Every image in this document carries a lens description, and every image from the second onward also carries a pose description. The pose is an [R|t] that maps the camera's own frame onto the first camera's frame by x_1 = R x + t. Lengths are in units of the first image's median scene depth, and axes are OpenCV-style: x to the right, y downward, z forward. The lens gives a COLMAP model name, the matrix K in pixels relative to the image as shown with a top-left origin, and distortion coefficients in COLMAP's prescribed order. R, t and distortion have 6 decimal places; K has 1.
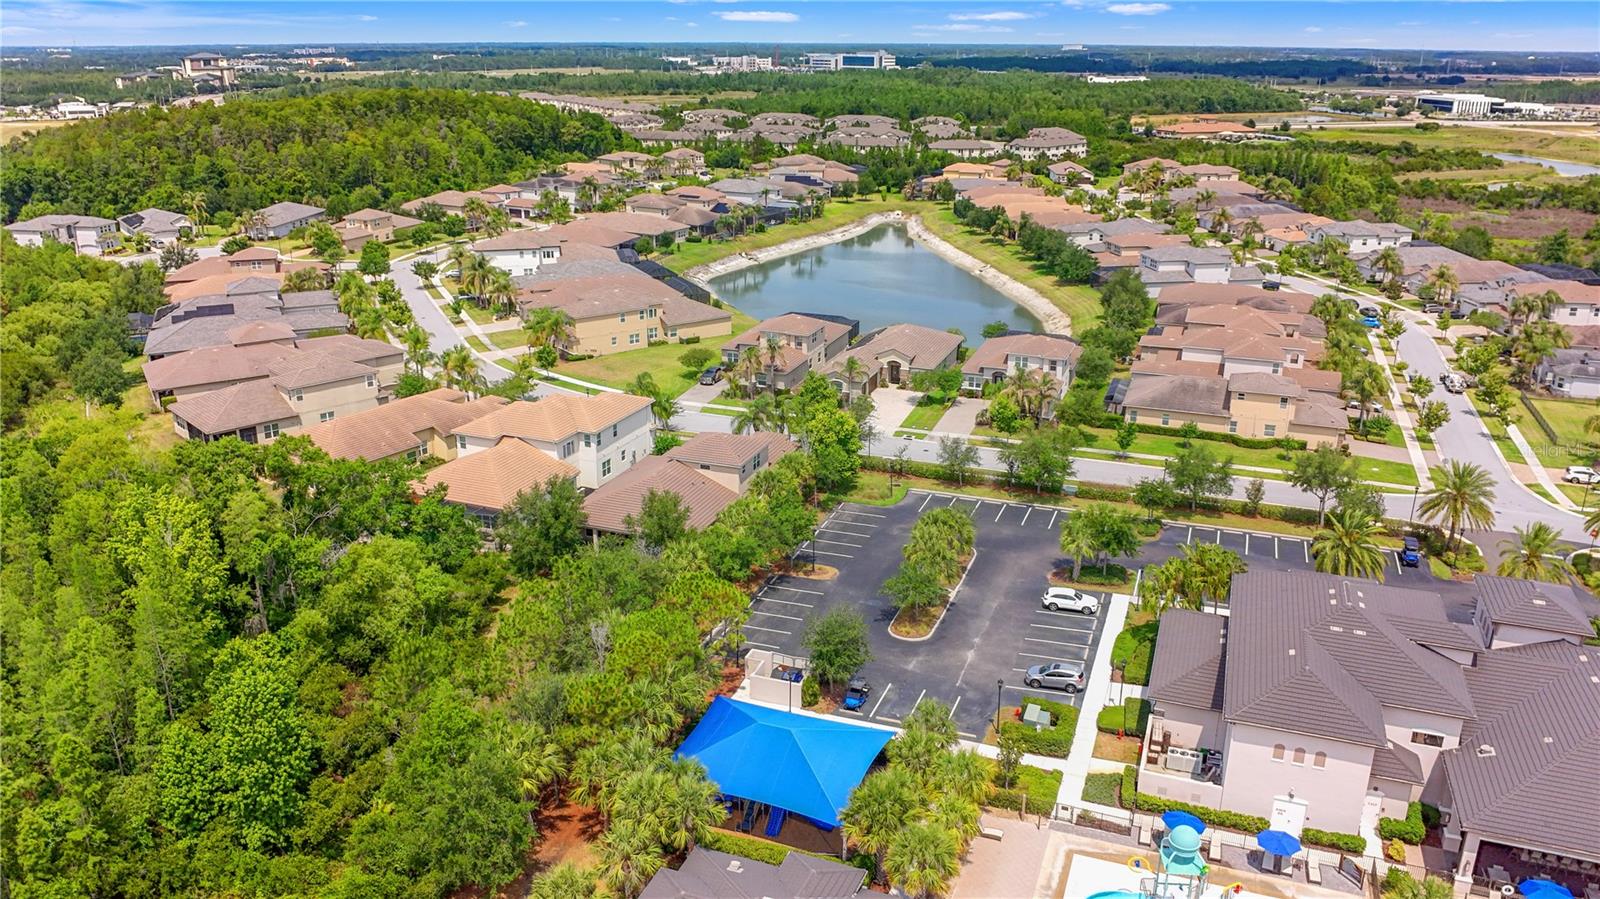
lens RADIAL K [[1185.8, 0, 800.0], [0, 1185.8, 449.5], [0, 0, 1]] dist [-0.027334, -0.013231]
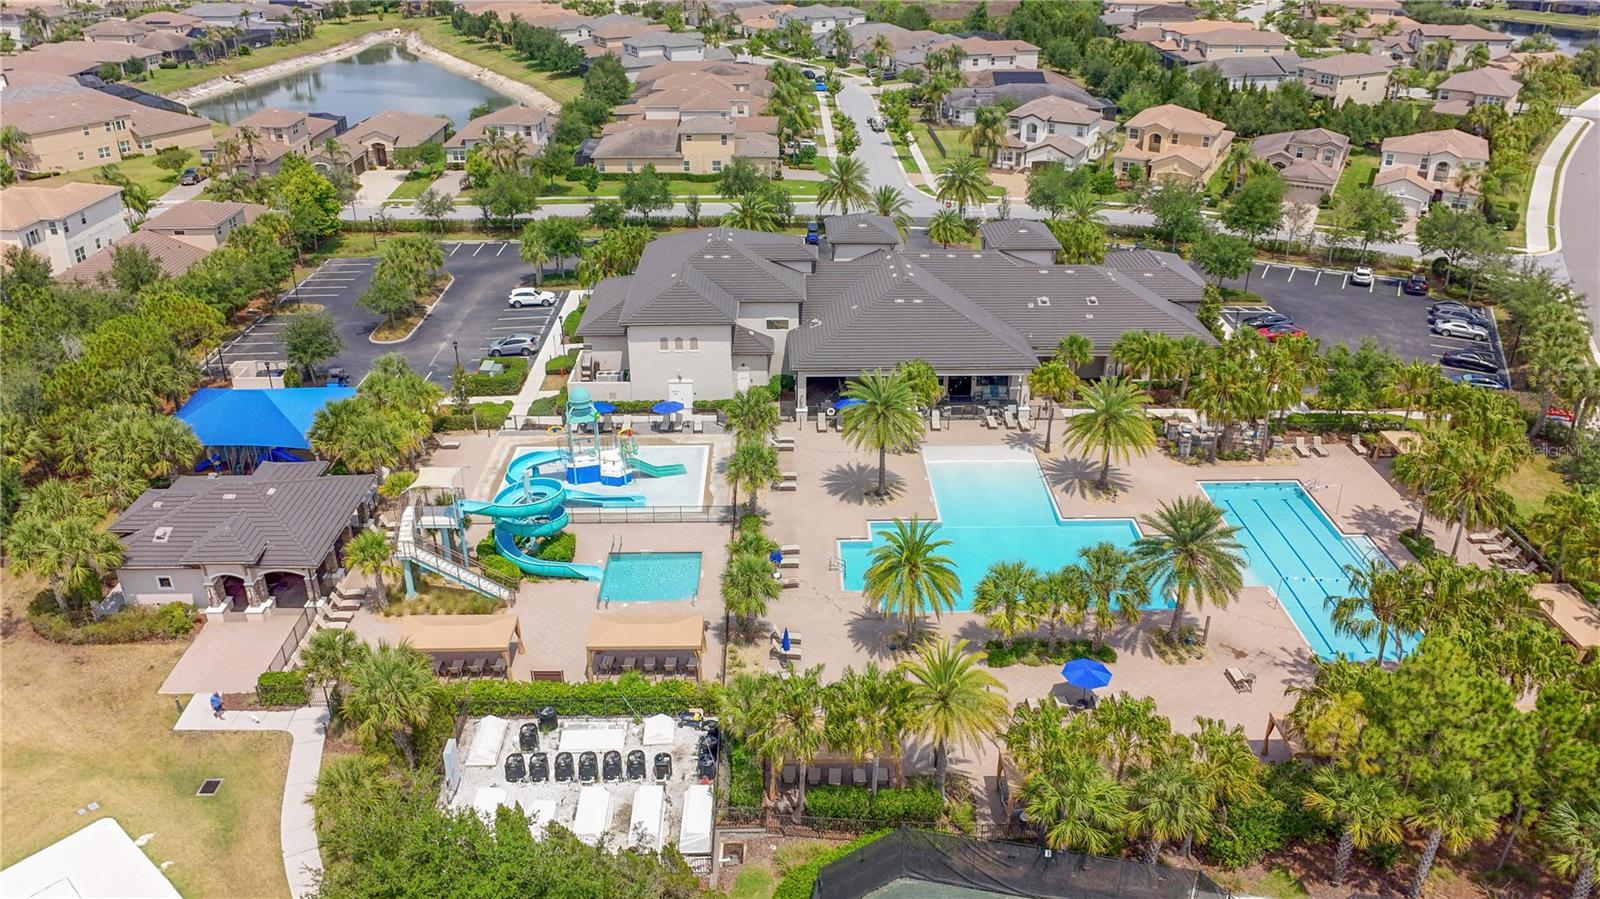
lens RADIAL K [[1185.8, 0, 800.0], [0, 1185.8, 449.5], [0, 0, 1]] dist [-0.027334, -0.013231]
pose [[0.931515, -0.164601, 0.324325, 0.047023], [0.123290, 0.981839, 0.144192, 0.091151], [-0.342169, -0.094331, 0.934891, -0.127835]]
